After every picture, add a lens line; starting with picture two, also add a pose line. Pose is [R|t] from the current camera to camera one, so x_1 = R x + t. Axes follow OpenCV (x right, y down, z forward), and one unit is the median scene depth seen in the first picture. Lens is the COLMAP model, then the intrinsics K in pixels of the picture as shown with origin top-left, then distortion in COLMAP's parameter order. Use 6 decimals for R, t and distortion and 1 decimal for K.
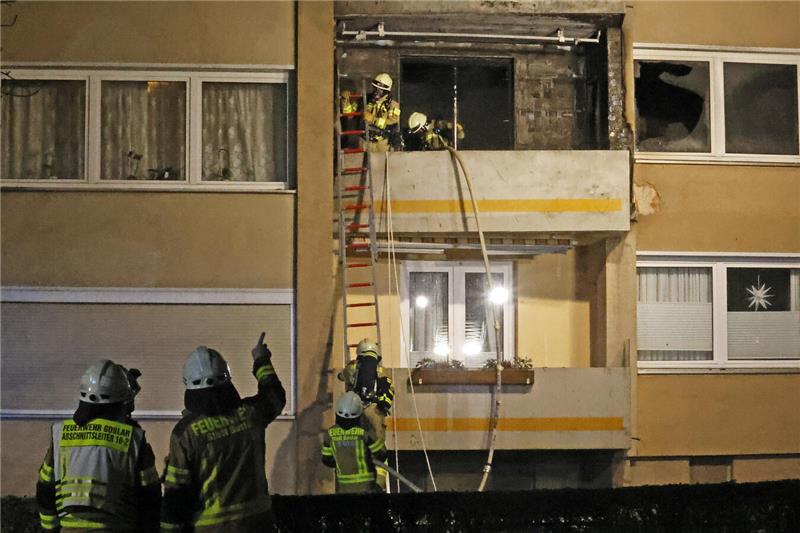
lens RADIAL K [[2112.1, 0, 389.5], [0, 2112.1, 241.2], [0, 0, 1]] dist [-0.410029, 0.000000]
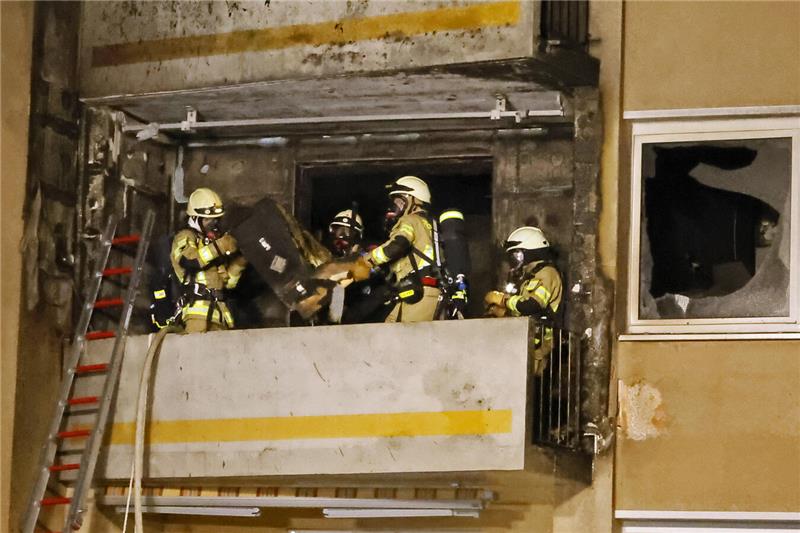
lens RADIAL K [[3466.0, 0, 305.7], [0, 3466.0, 219.4], [0, 0, 1]] dist [0.220585, 0.000000]
pose [[0.870106, -0.048462, -0.490476, 0.474115], [0.004219, 0.995850, -0.090911, 0.010836], [0.492847, 0.077032, 0.866700, 0.209504]]
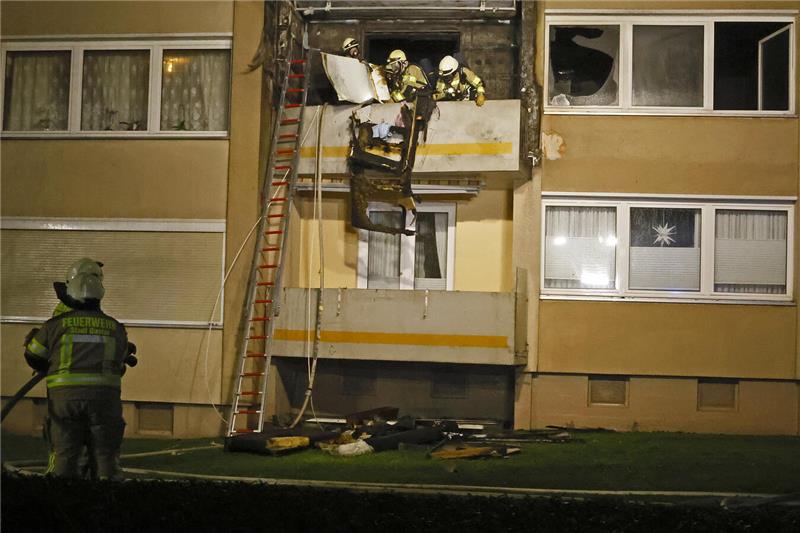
lens RADIAL K [[1224.9, 0, 385.5], [0, 1224.9, 267.2], [0, 0, 1]] dist [-0.073535, 0.000000]
pose [[0.965498, 0.014807, -0.259991, 0.207720], [-0.007151, 0.999513, 0.030368, 0.026126], [0.260314, -0.027462, 0.965133, 0.333726]]
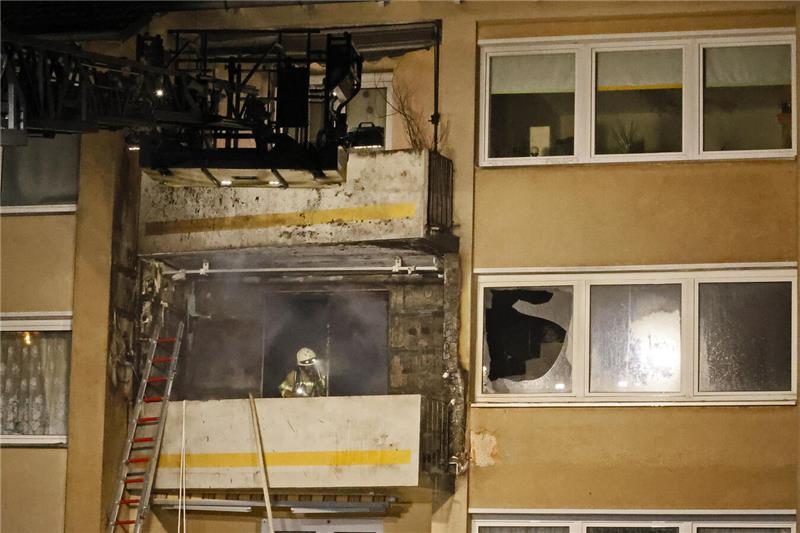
lens RADIAL K [[2460.6, 0, 397.4], [0, 2460.6, 260.5], [0, 0, 1]] dist [-0.293484, 0.000000]
pose [[0.917193, -0.042372, -0.396184, 0.494402], [0.006924, 0.995874, -0.090480, -0.005848], [0.398383, 0.080244, 0.913702, 0.052356]]
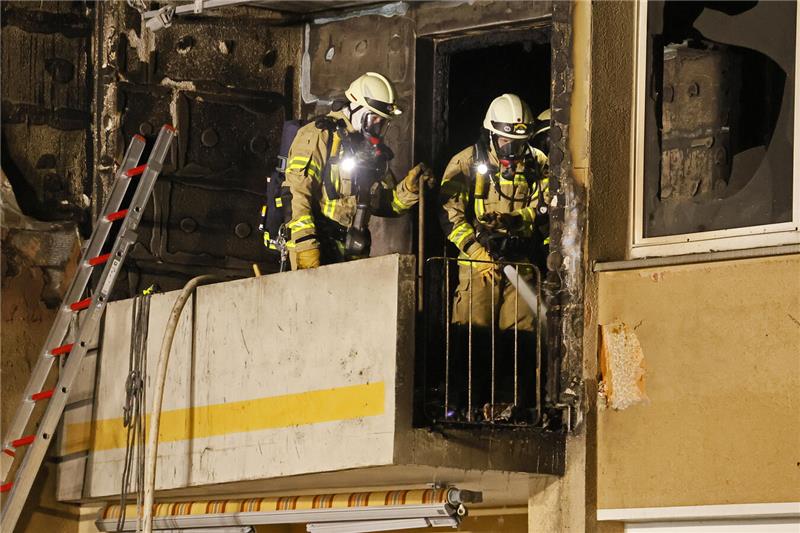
lens RADIAL K [[5915.7, 0, 397.0], [0, 5915.7, 271.0], [0, 0, 1]] dist [2.653404, 0.000000]
pose [[0.520822, -0.074096, -0.850443, 0.992776], [0.052191, 0.997126, -0.054914, 0.018516], [0.852068, -0.015785, 0.523192, 0.418323]]
